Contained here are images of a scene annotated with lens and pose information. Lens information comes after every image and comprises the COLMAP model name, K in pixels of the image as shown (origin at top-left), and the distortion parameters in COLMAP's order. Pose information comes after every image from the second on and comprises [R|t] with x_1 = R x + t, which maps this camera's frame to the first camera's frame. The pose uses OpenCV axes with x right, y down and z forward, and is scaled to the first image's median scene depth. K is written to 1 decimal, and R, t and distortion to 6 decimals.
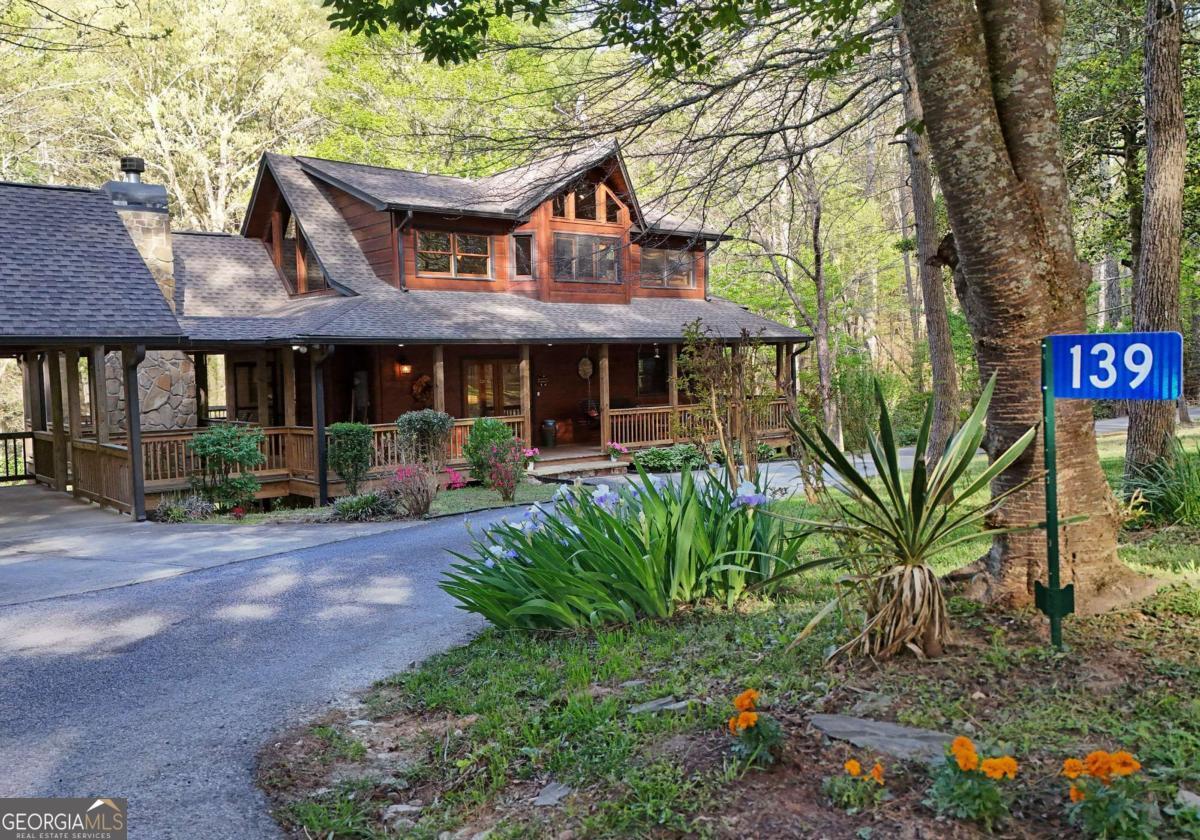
lens RADIAL K [[913.8, 0, 600.0], [0, 913.8, 420.0], [0, 0, 1]] dist [0.039555, -0.003099]
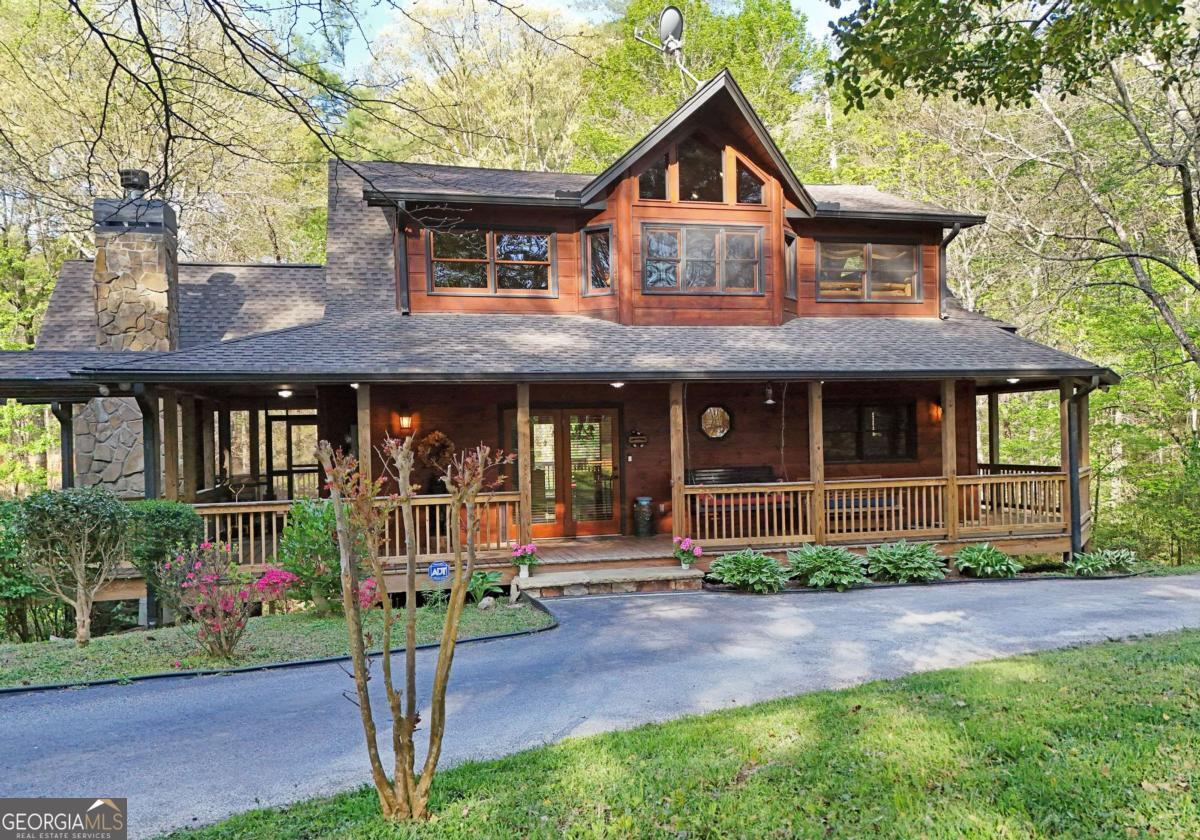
lens RADIAL K [[901.8, 0, 604.6], [0, 901.8, 449.7], [0, 0, 1]] dist [0.072682, -0.000060]
pose [[0.908861, 0.009770, -0.416986, 0.208798], [-0.024403, 0.999259, -0.029778, -0.015320], [0.416386, 0.037240, 0.908425, 0.384710]]
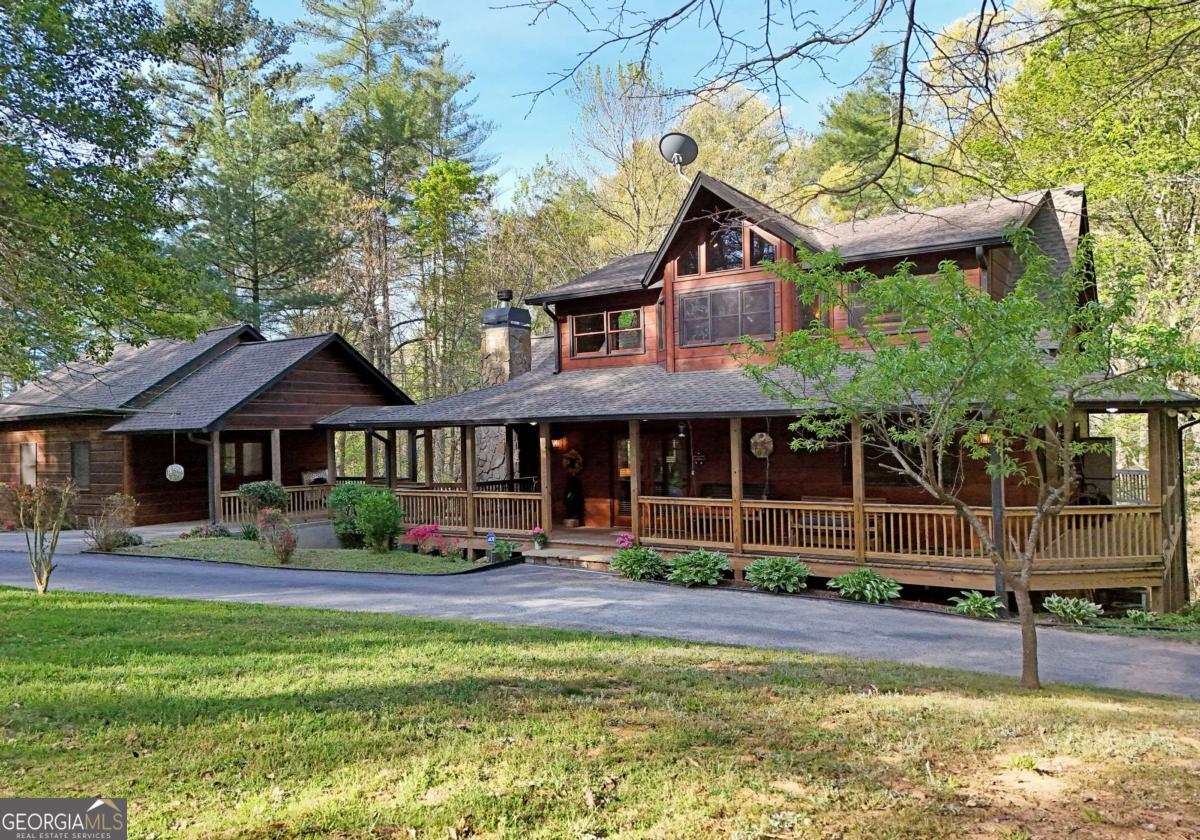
lens RADIAL K [[901.8, 0, 604.6], [0, 901.8, 449.7], [0, 0, 1]] dist [0.072682, -0.000060]
pose [[0.313946, 0.021747, -0.949192, 0.764440], [-0.053002, 0.998580, 0.005348, -0.055134], [0.947960, 0.048630, 0.314653, 0.663928]]
